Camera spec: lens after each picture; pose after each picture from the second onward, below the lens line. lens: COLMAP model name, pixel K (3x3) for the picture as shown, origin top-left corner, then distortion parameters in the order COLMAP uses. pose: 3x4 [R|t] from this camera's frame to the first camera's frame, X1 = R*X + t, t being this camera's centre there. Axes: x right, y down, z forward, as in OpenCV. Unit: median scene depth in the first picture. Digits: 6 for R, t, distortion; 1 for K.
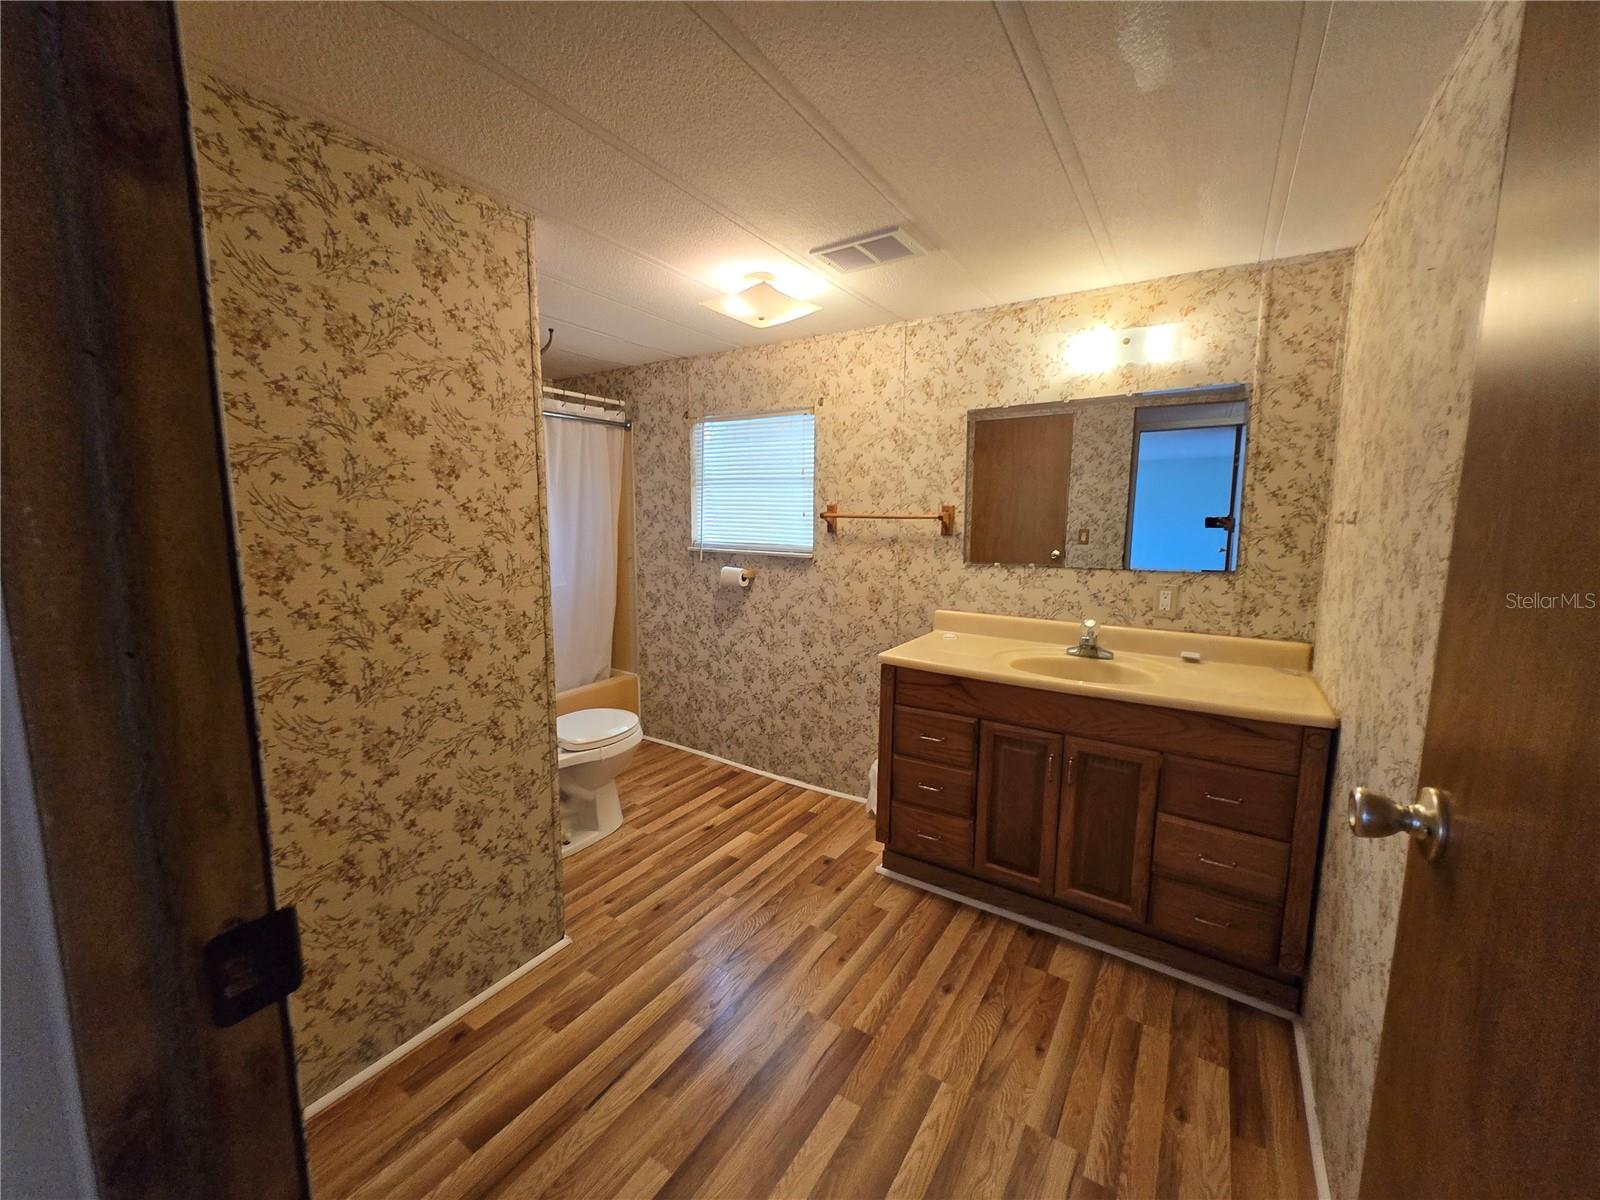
lens RADIAL K [[622.3, 0, 805.9], [0, 622.3, 602.2], [0, 0, 1]] dist [-0.000773, -0.000451]
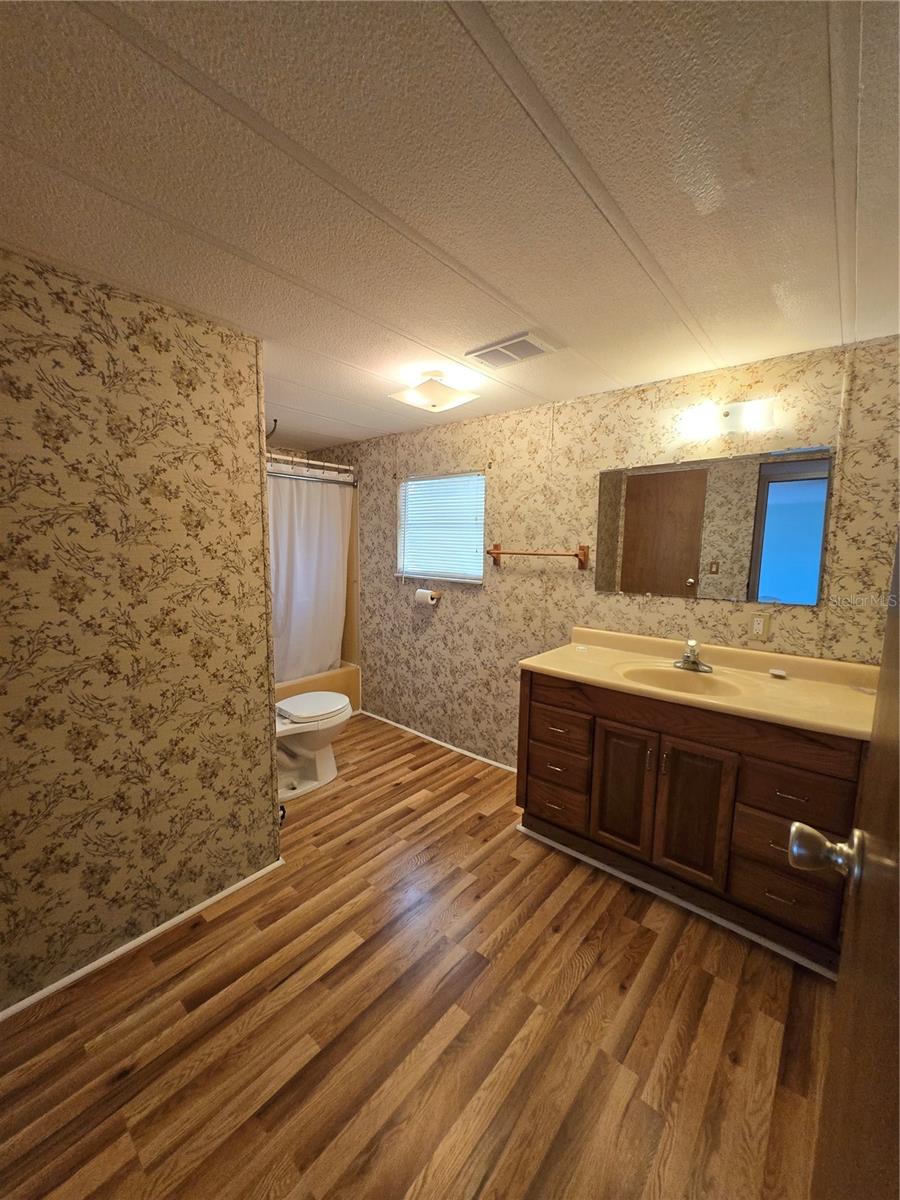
lens RADIAL K [[466.4, 0, 452.2], [0, 466.4, 609.6], [0, 0, 1]] dist [0.000653, -0.000520]
pose [[0.991368, 0.022686, -0.129128, 0.131004], [-0.022896, 0.999738, -0.000145, -0.027499], [0.129090, 0.003100, 0.991628, 0.025109]]
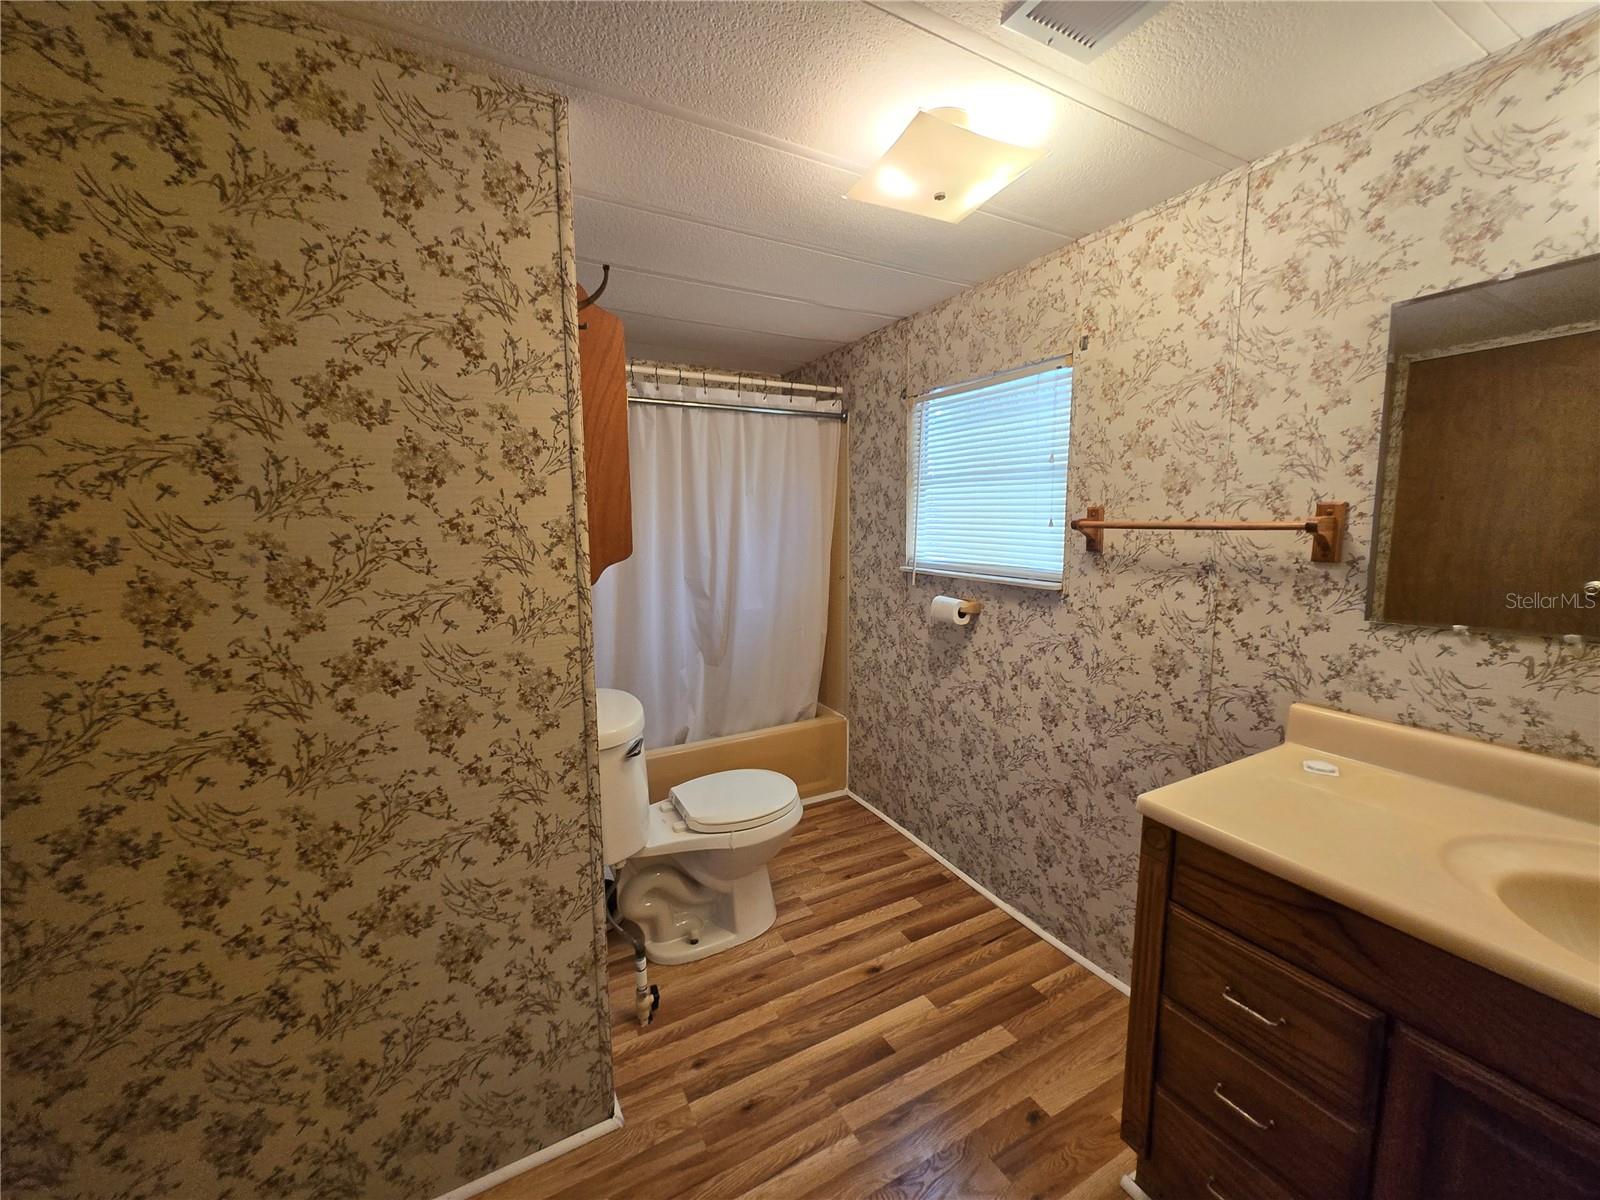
lens RADIAL K [[621.9, 0, 807.4], [0, 621.9, 599.6], [0, 0, 1]] dist [0.000653, -0.000520]
pose [[0.880446, 0.045988, -0.471911, 0.142888], [-0.051842, 0.998655, 0.000597, -0.083063], [0.471304, 0.023939, 0.881646, 0.532188]]
